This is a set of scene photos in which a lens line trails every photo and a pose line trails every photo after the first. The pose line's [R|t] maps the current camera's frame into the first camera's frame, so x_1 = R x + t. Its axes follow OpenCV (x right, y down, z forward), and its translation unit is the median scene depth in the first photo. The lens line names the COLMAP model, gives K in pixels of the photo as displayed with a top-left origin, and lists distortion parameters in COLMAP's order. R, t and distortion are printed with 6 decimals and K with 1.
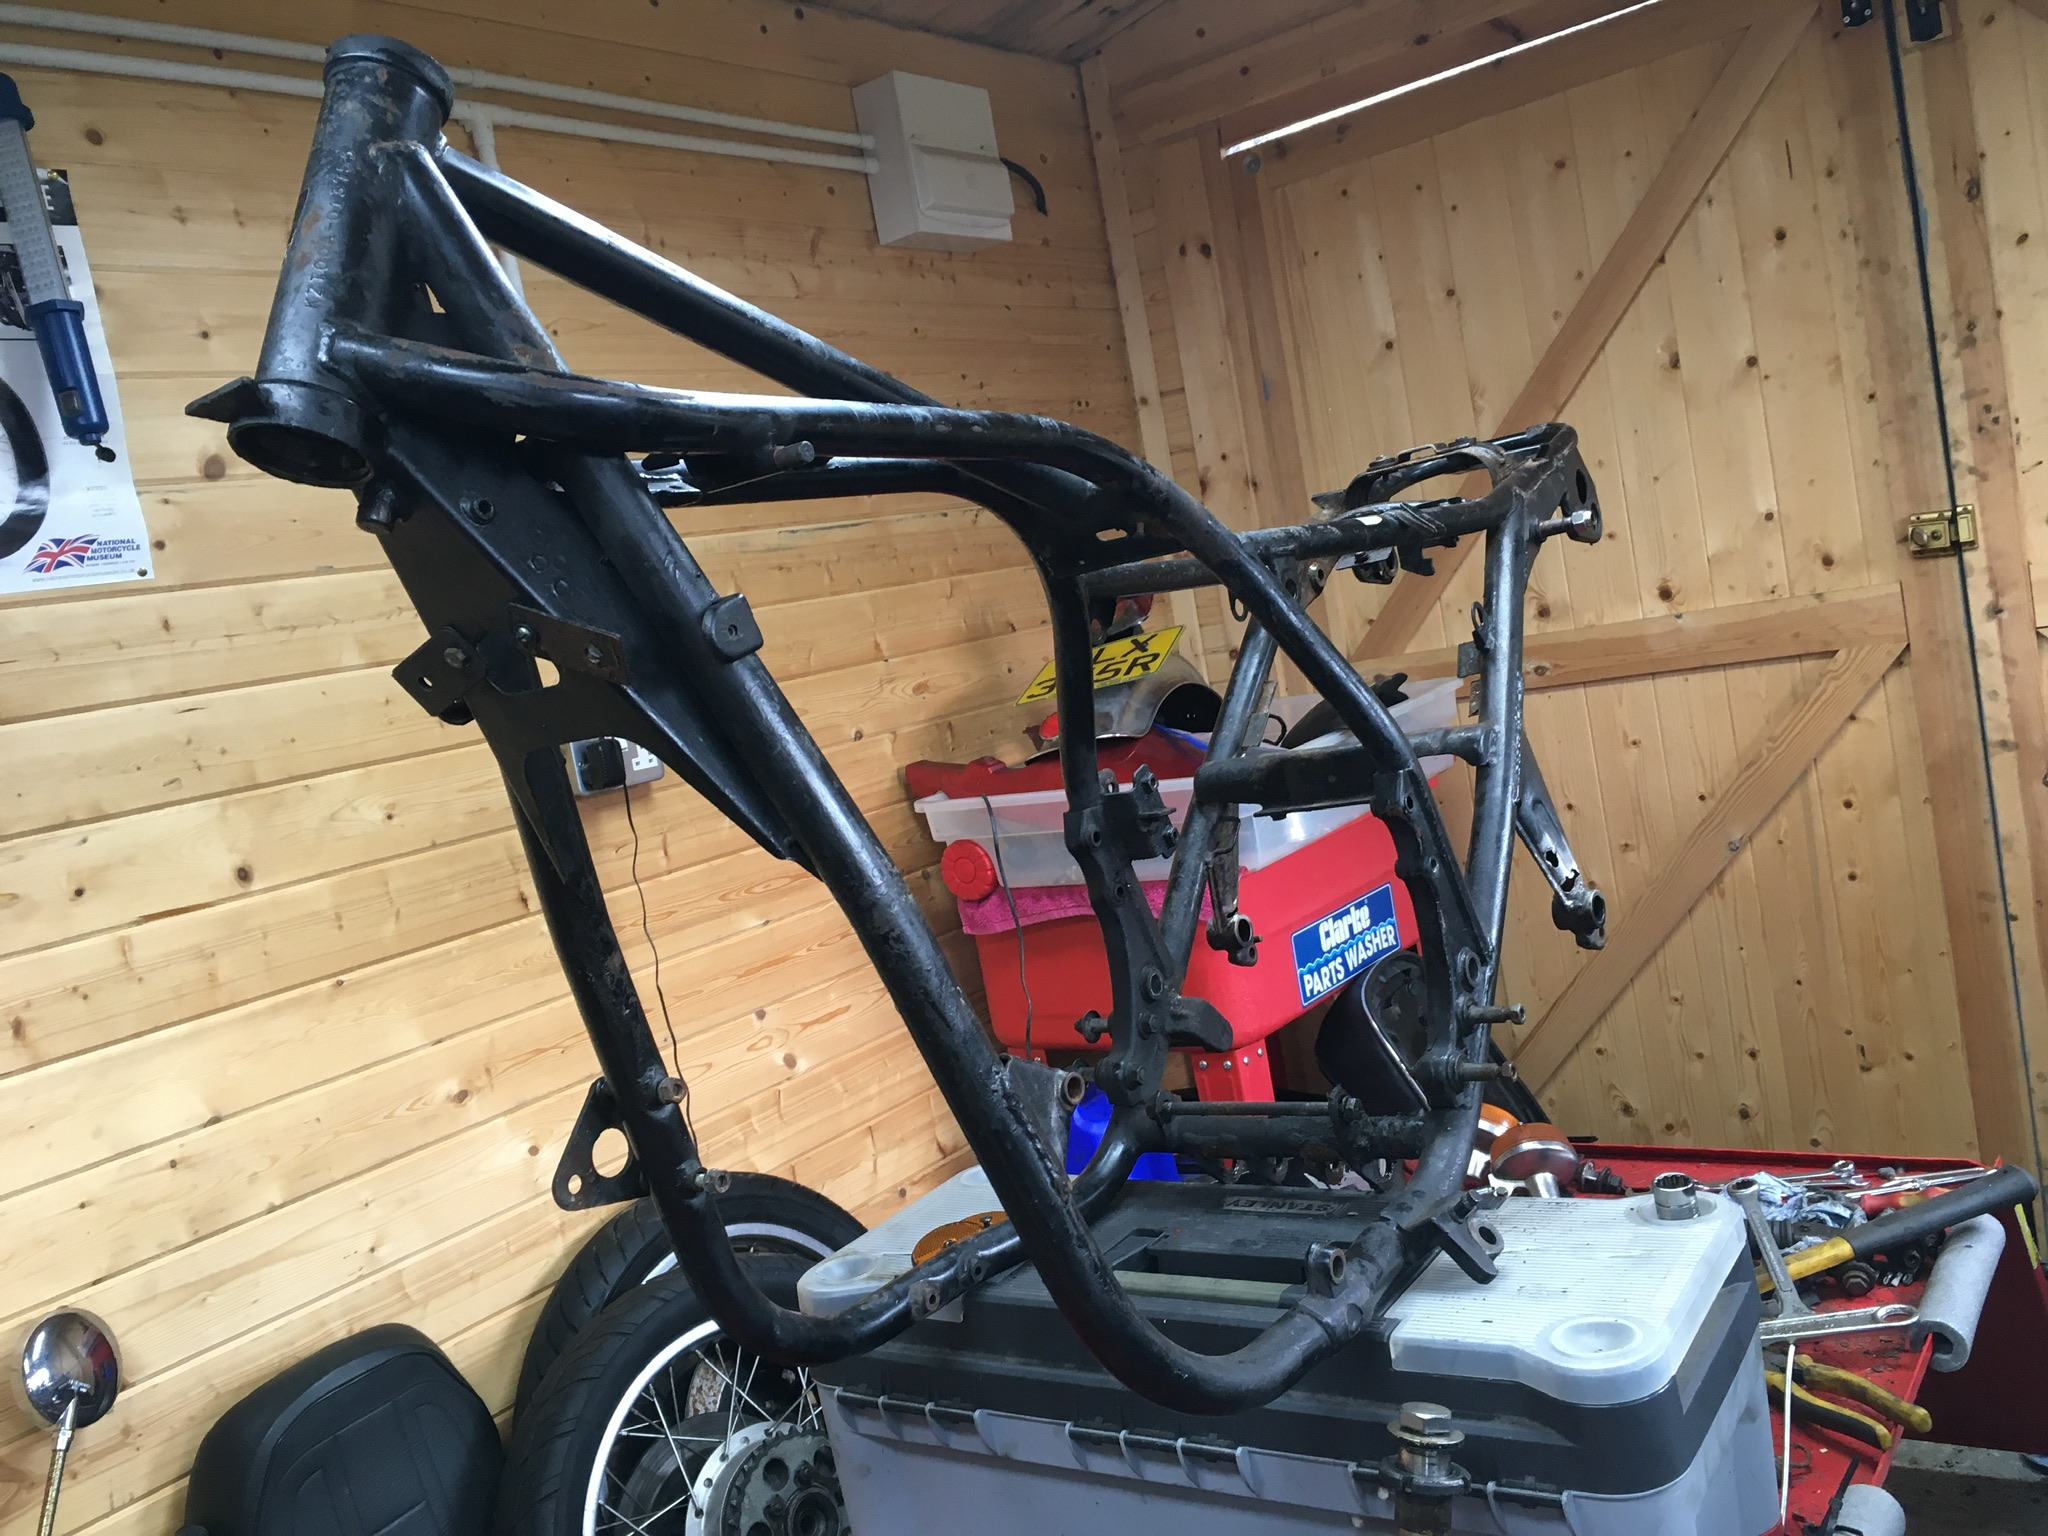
lens RADIAL K [[1771.3, 0, 988.4], [0, 1771.3, 762.6], [0, 0, 1]] dist [0.066317, -0.111844]
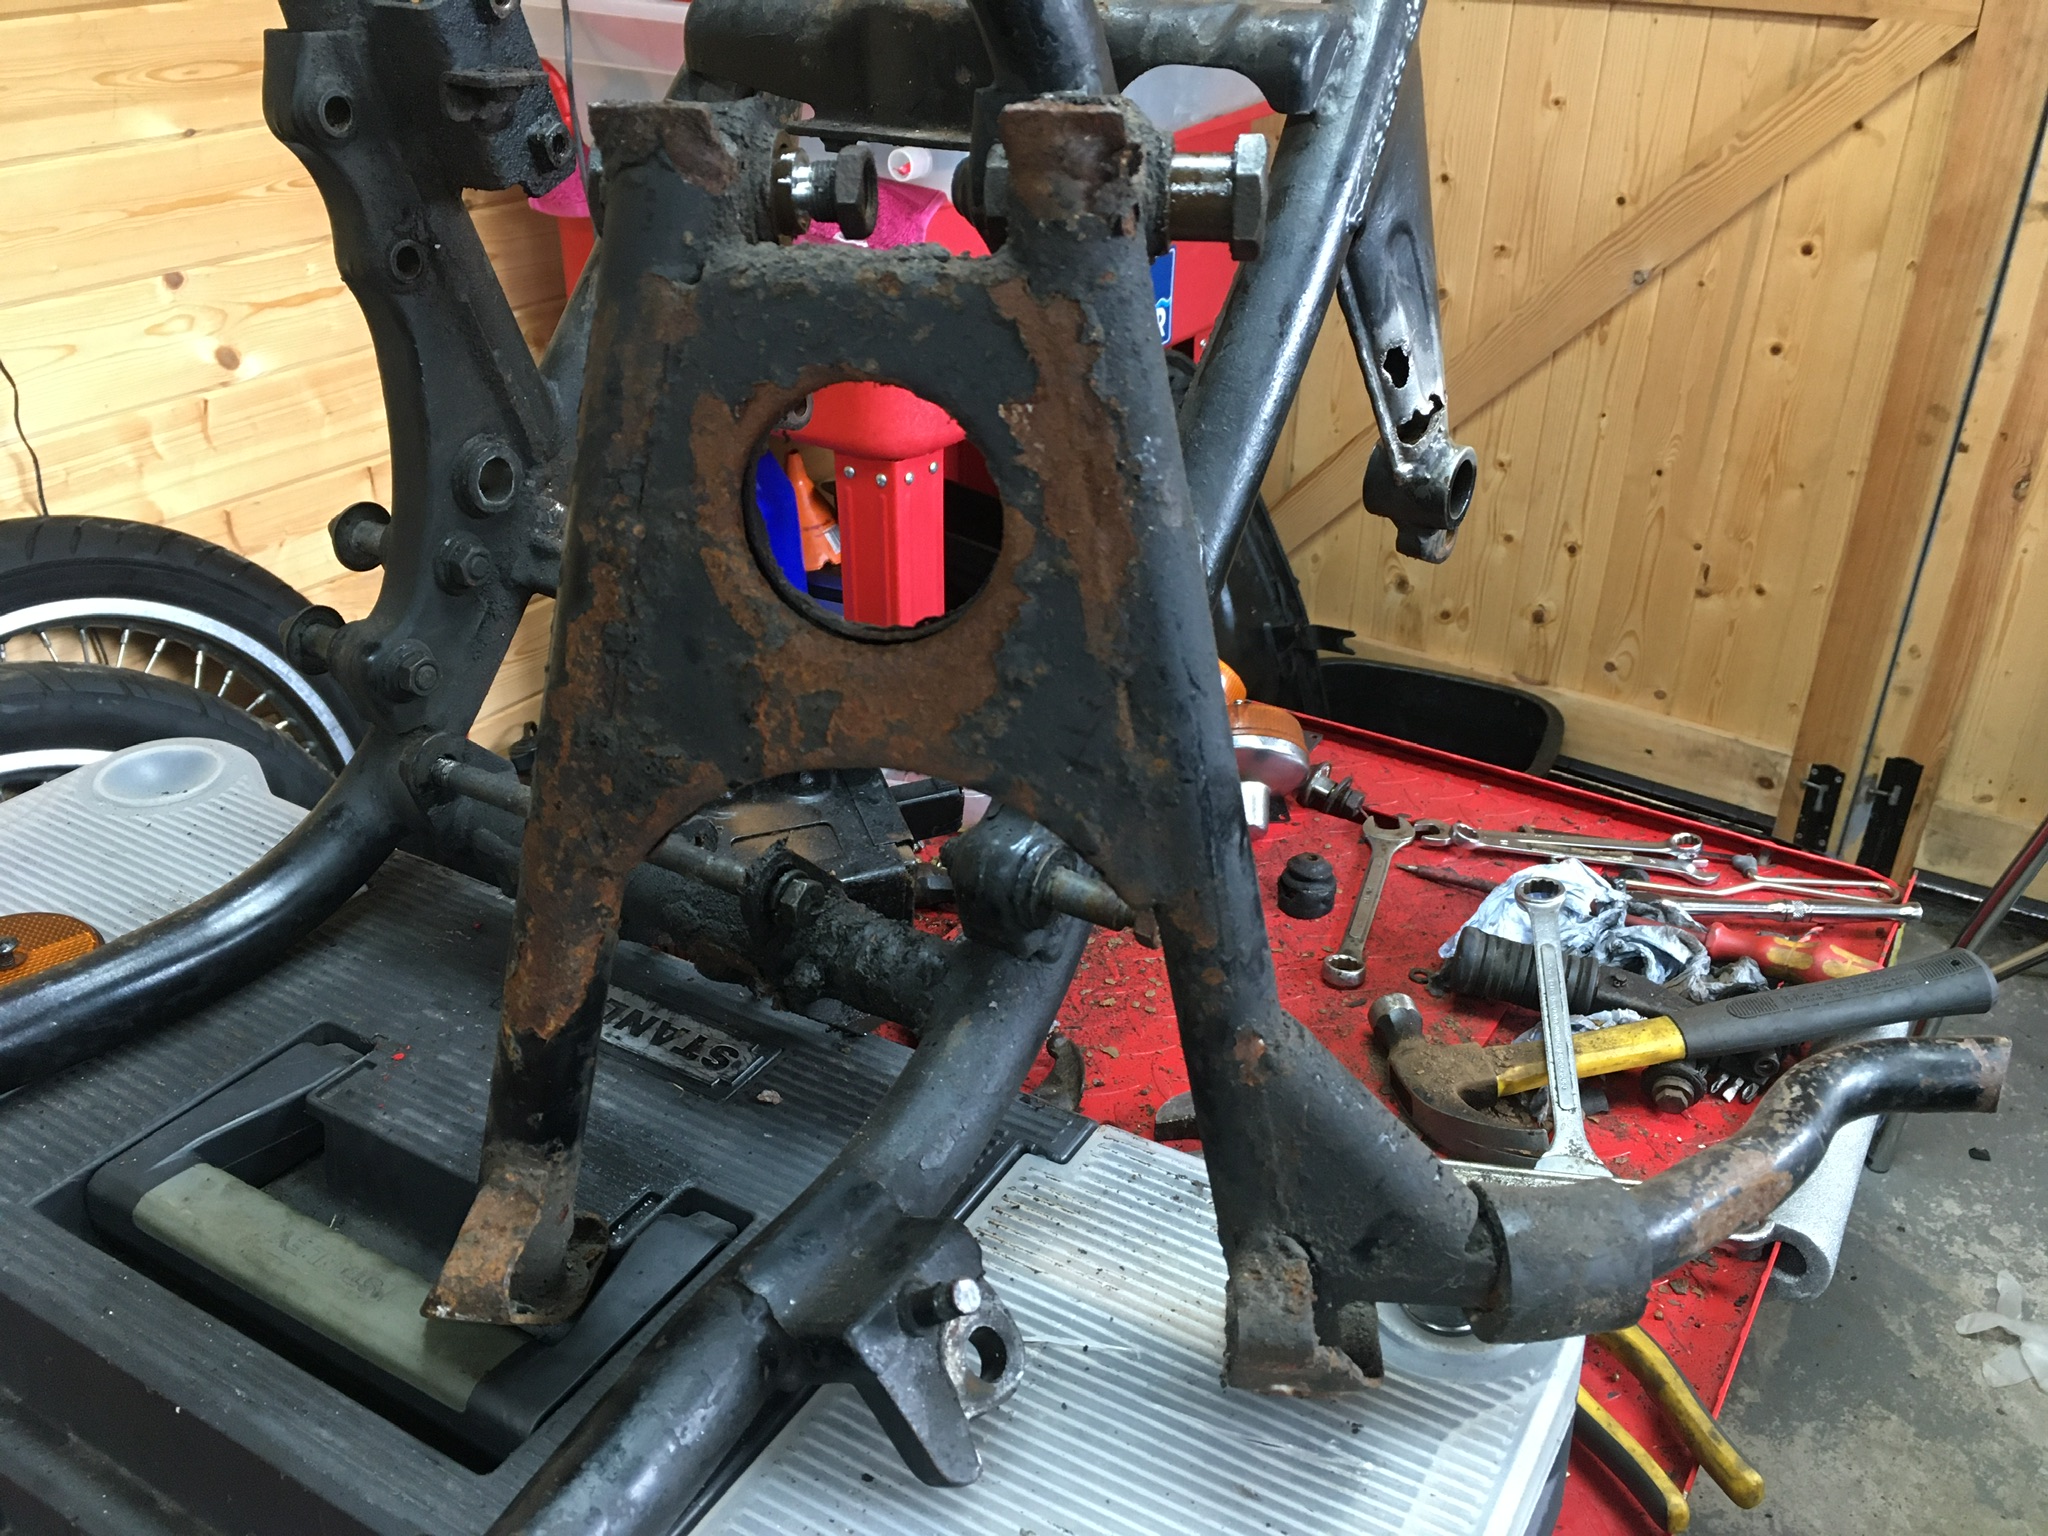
lens RADIAL K [[1771.3, 0, 1022.8], [0, 1771.3, 769.7], [0, 0, 1]] dist [0.066317, -0.111844]
pose [[0.977739, 0.137396, 0.158587, 0.091266], [-0.189257, 0.903824, 0.383776, -0.004159], [-0.090605, -0.405246, 0.909707, 0.305065]]
